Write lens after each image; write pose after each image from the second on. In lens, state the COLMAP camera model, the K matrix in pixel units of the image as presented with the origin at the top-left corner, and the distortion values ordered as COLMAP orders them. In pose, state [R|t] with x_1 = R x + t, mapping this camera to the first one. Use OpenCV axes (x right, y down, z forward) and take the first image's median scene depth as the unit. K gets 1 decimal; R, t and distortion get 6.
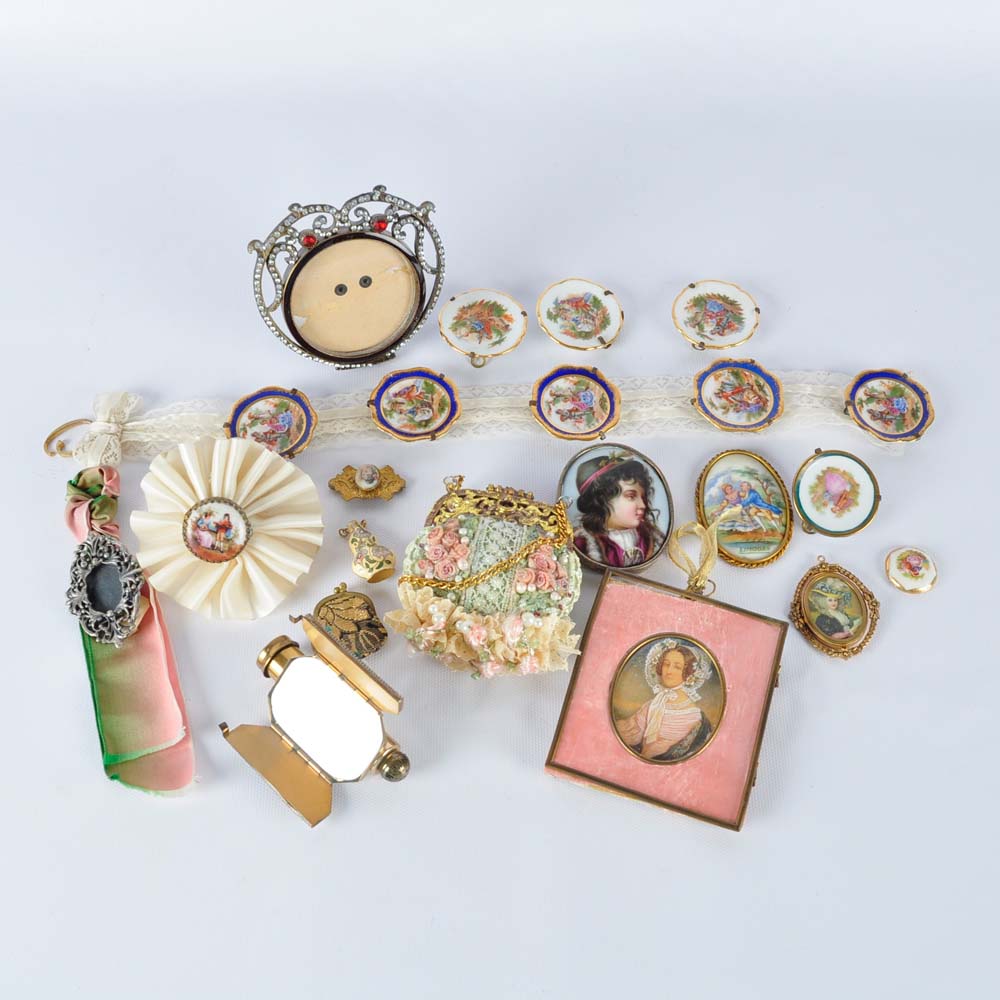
lens RADIAL K [[1271.1, 0, 500.4], [0, 1271.1, 499.8], [0, 0, 1]] dist [-0.026756, 0.000000]
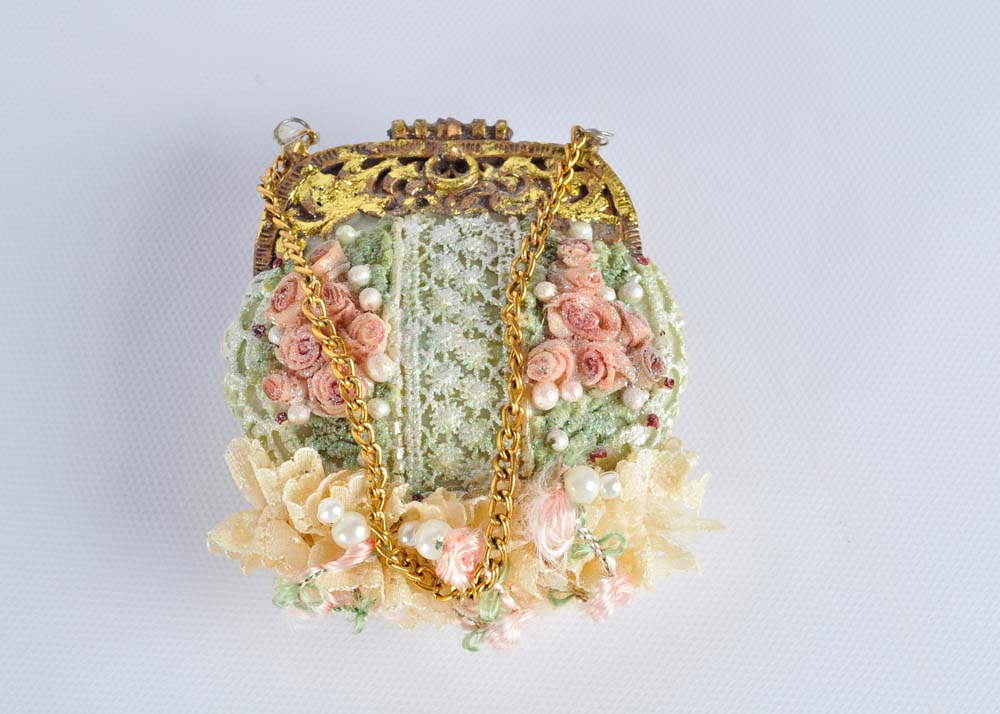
lens RADIAL K [[1825.1, 0, 498.8], [0, 1825.1, 357.6], [0, 0, 1]] dist [-0.007751, 0.000000]
pose [[0.977368, -0.204651, 0.053575, -0.023229], [0.189541, 0.959619, 0.207857, -0.055774], [-0.093950, -0.192998, 0.976691, 0.462052]]
